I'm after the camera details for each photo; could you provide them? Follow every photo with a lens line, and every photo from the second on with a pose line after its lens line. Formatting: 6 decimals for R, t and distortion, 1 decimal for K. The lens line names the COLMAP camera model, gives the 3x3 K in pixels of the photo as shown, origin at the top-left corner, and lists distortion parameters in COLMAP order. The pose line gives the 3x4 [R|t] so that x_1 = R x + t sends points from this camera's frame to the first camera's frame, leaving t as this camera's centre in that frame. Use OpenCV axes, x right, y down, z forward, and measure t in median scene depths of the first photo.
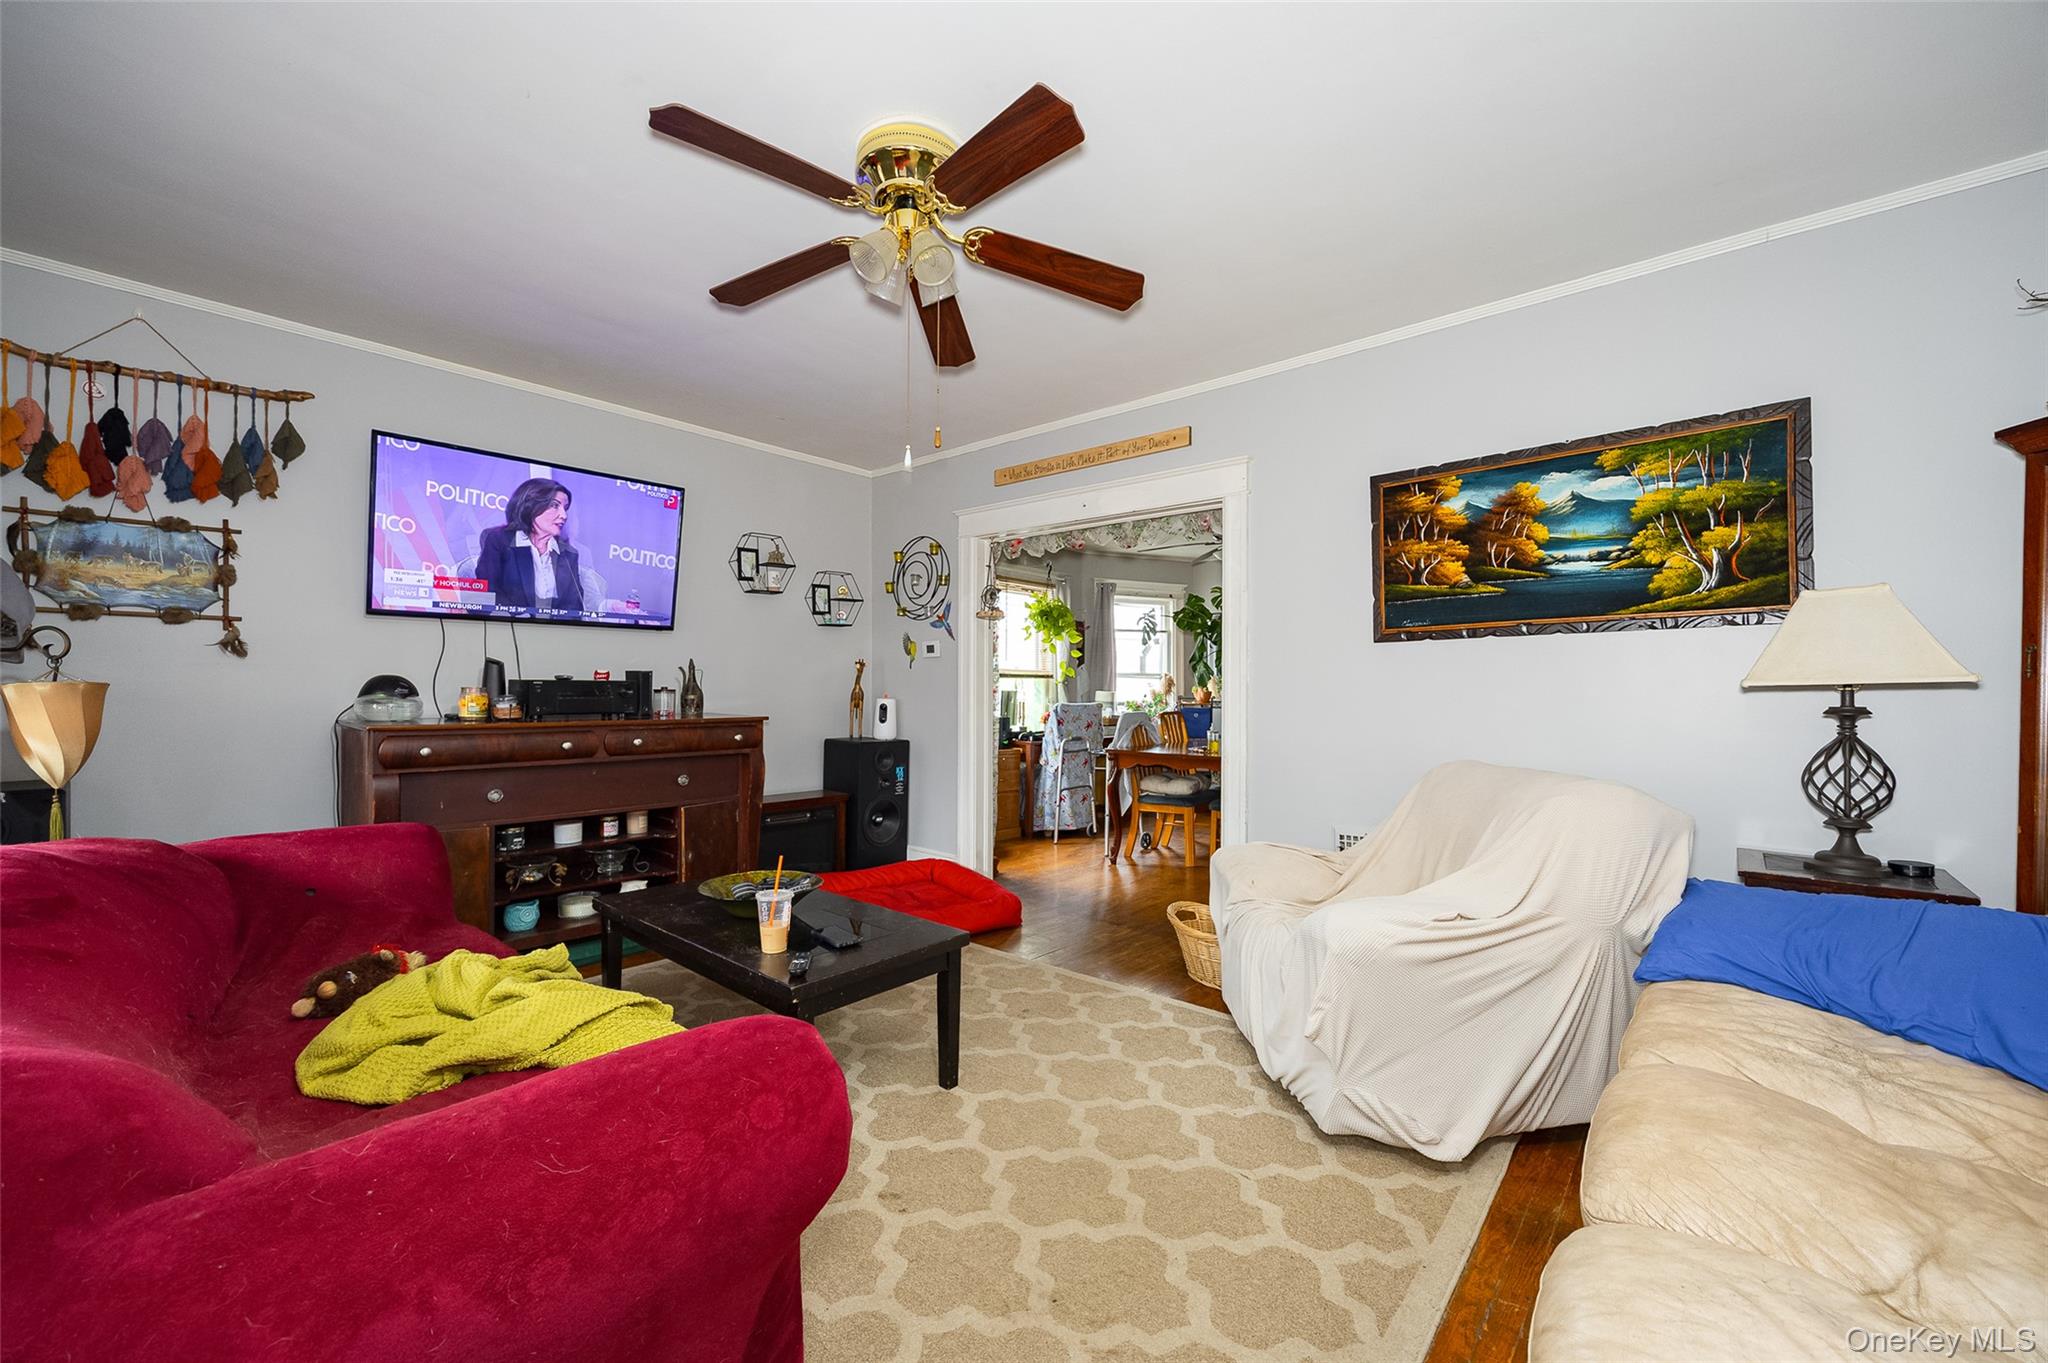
lens RADIAL K [[806.1, 0, 1024.0], [0, 806.1, 685.4], [0, 0, 1]] dist [0.000599, 0.000542]
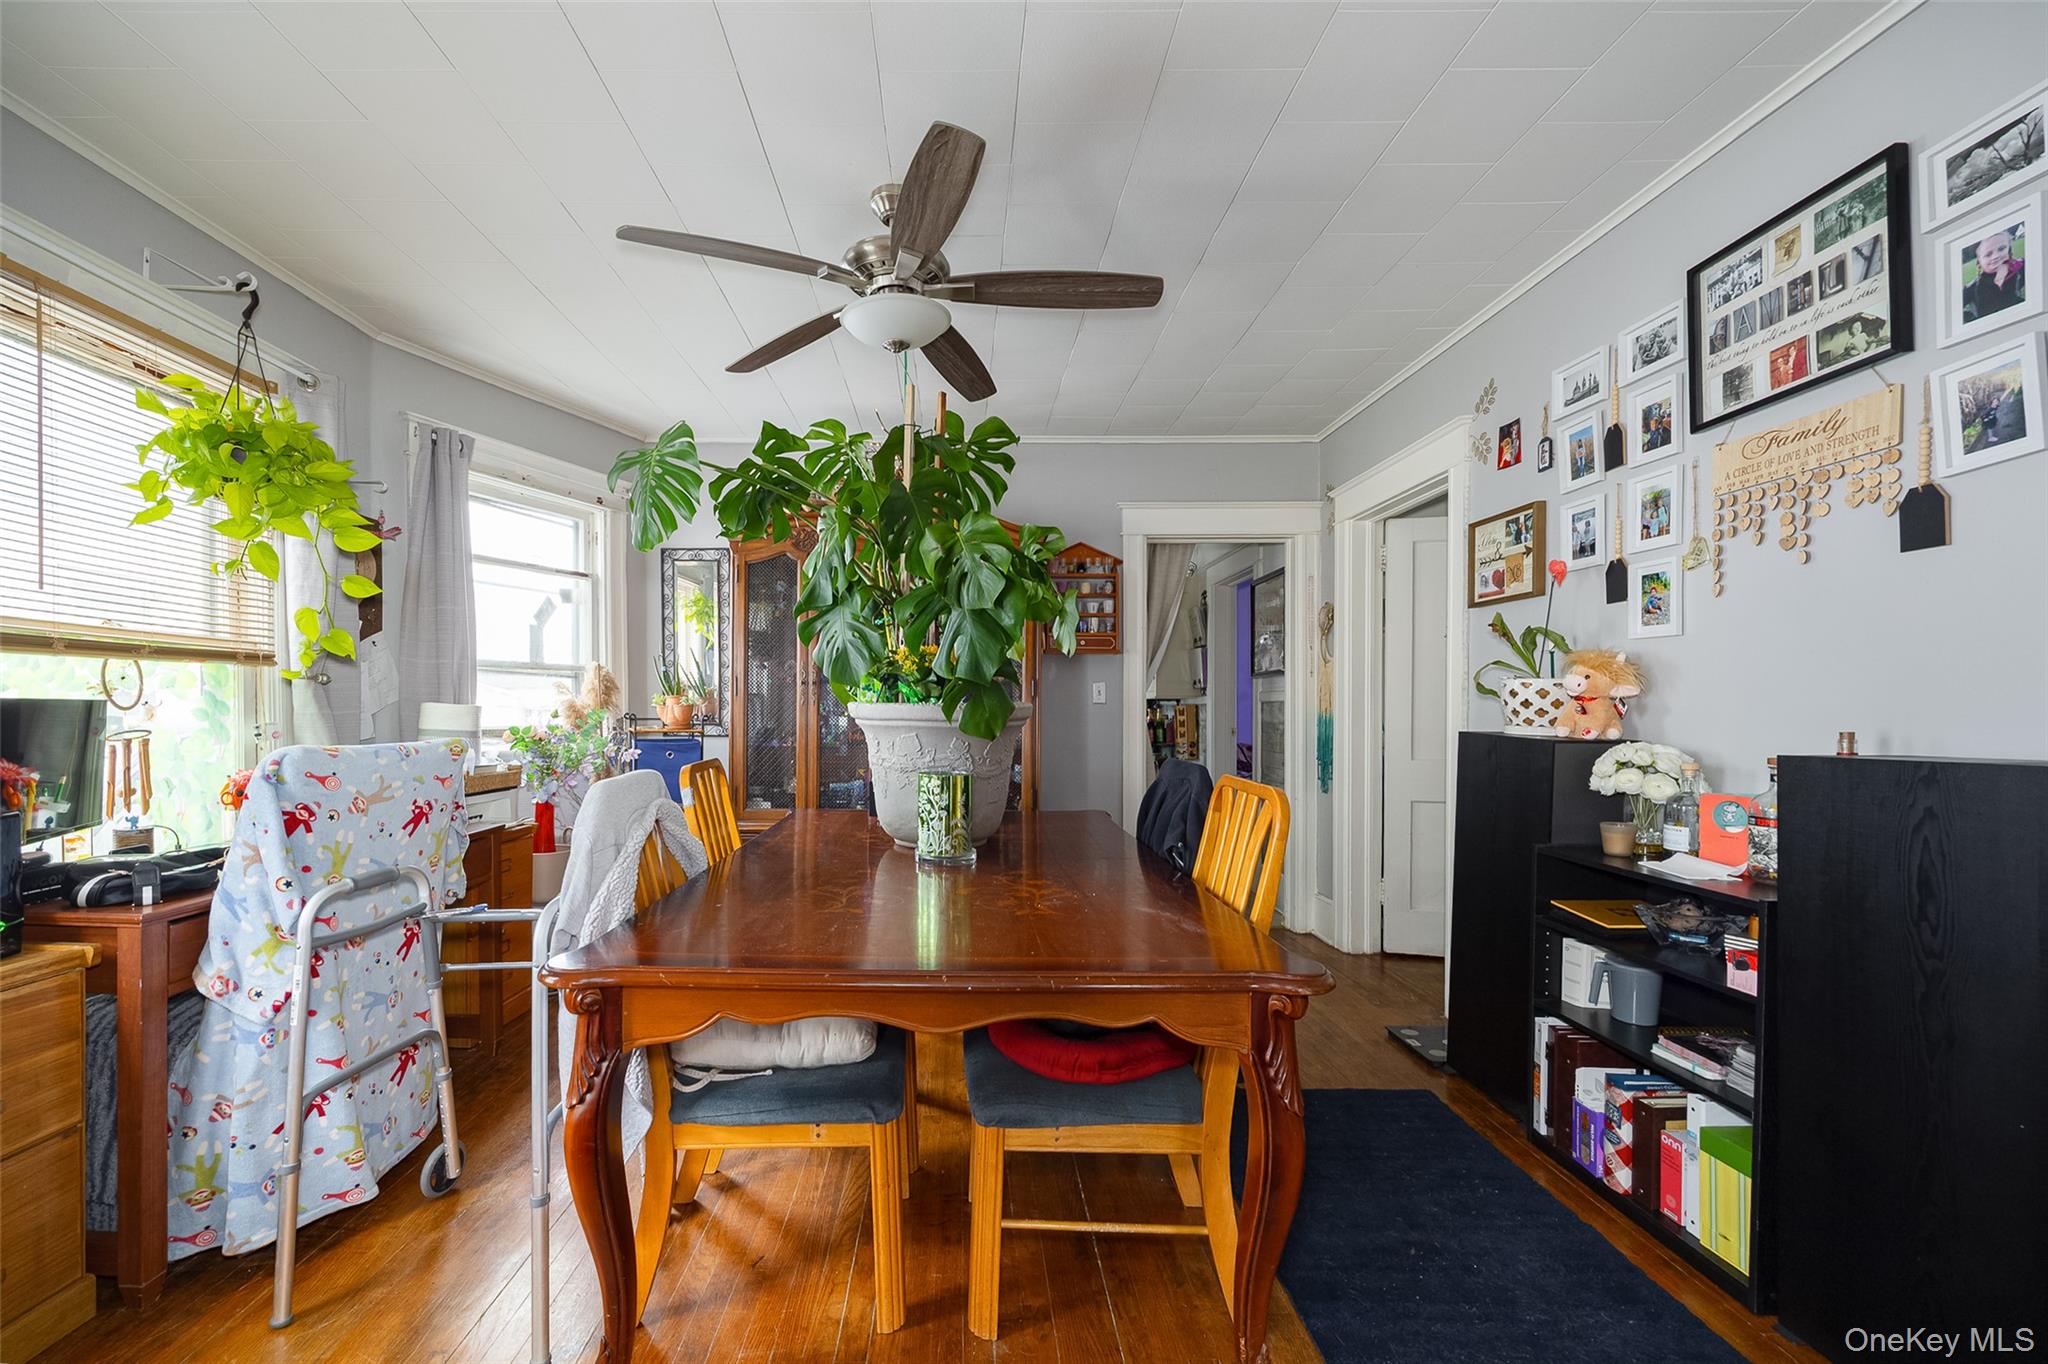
lens RADIAL K [[847.5, 0, 980.3], [0, 847.5, 720.1], [0, 0, 1]] dist [-0.009624, -0.000337]
pose [[0.754974, -0.010259, 0.655675, 0.031033], [-0.006334, 0.999717, 0.022935, 0.004521], [-0.655725, -0.021469, 0.754695, 0.596454]]
